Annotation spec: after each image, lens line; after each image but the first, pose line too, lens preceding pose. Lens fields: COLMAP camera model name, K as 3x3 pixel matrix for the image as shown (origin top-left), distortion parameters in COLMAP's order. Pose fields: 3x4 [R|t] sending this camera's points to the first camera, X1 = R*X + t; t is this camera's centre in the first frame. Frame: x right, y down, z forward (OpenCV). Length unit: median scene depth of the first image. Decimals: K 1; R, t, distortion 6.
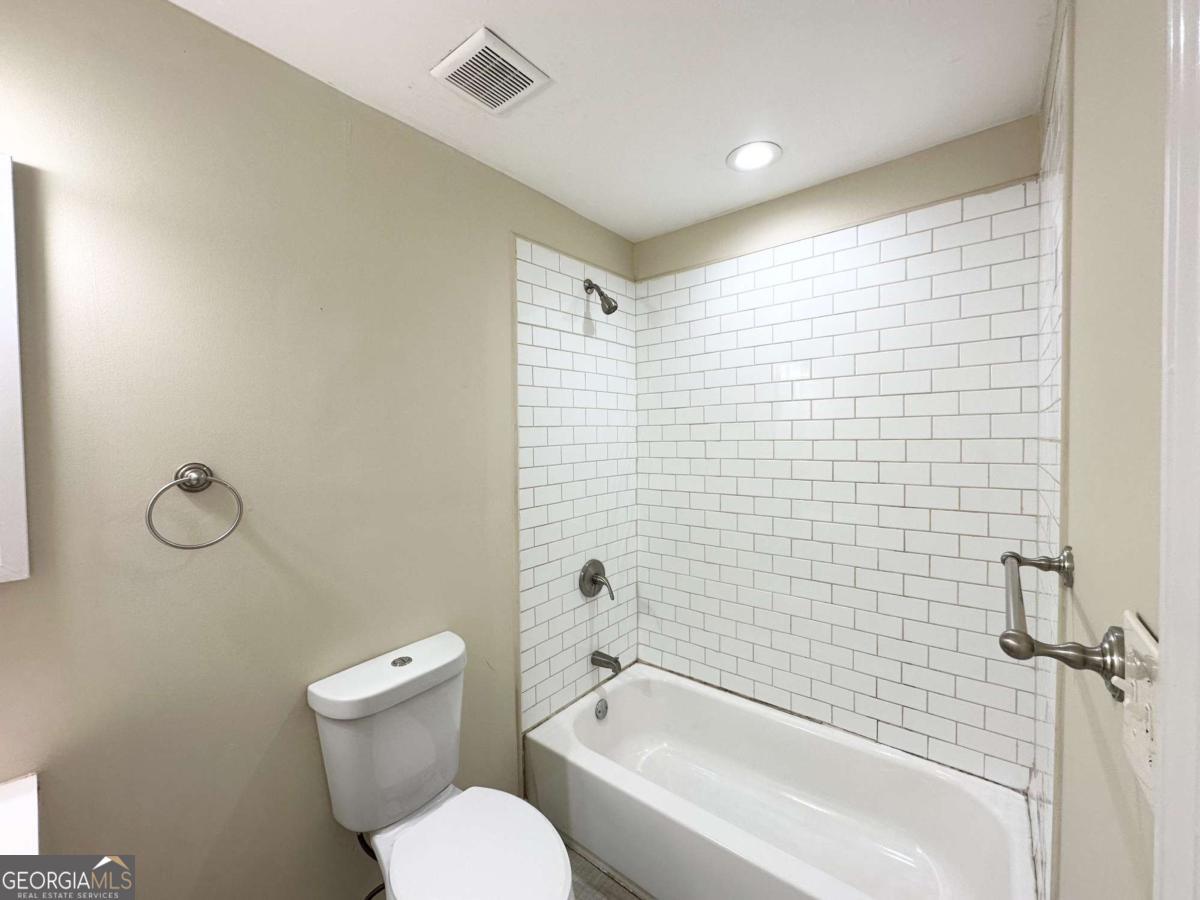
lens RADIAL K [[474.5, 0, 599.5], [0, 474.5, 447.5], [0, 0, 1]] dist [-0.003318, 0.000852]
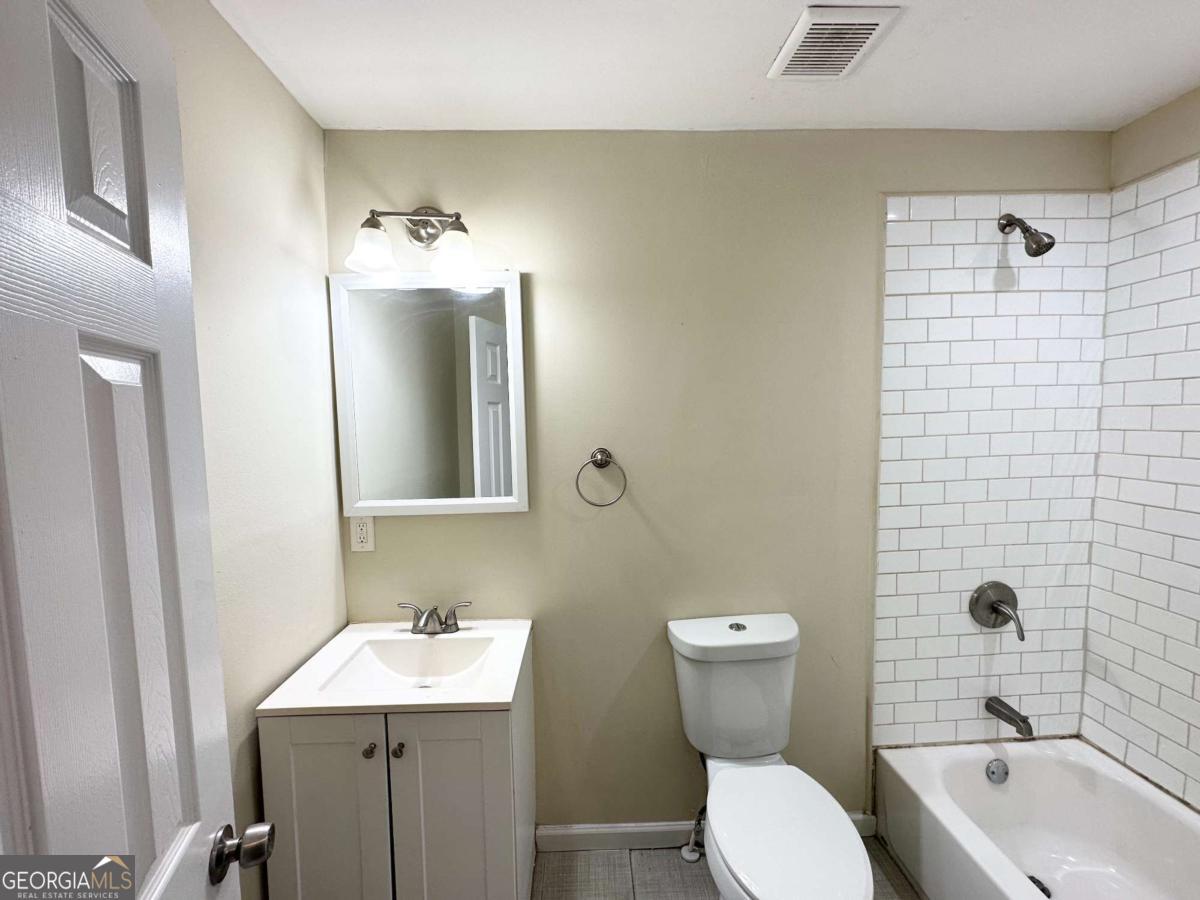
lens RADIAL K [[474.5, 0, 602.8], [0, 474.5, 448.2], [0, 0, 1]] dist [-0.003318, 0.000852]
pose [[0.674301, 0.045608, -0.737047, 0.125220], [-0.003793, 0.998292, 0.058304, -0.028186], [0.738447, -0.036519, 0.673322, 0.008350]]
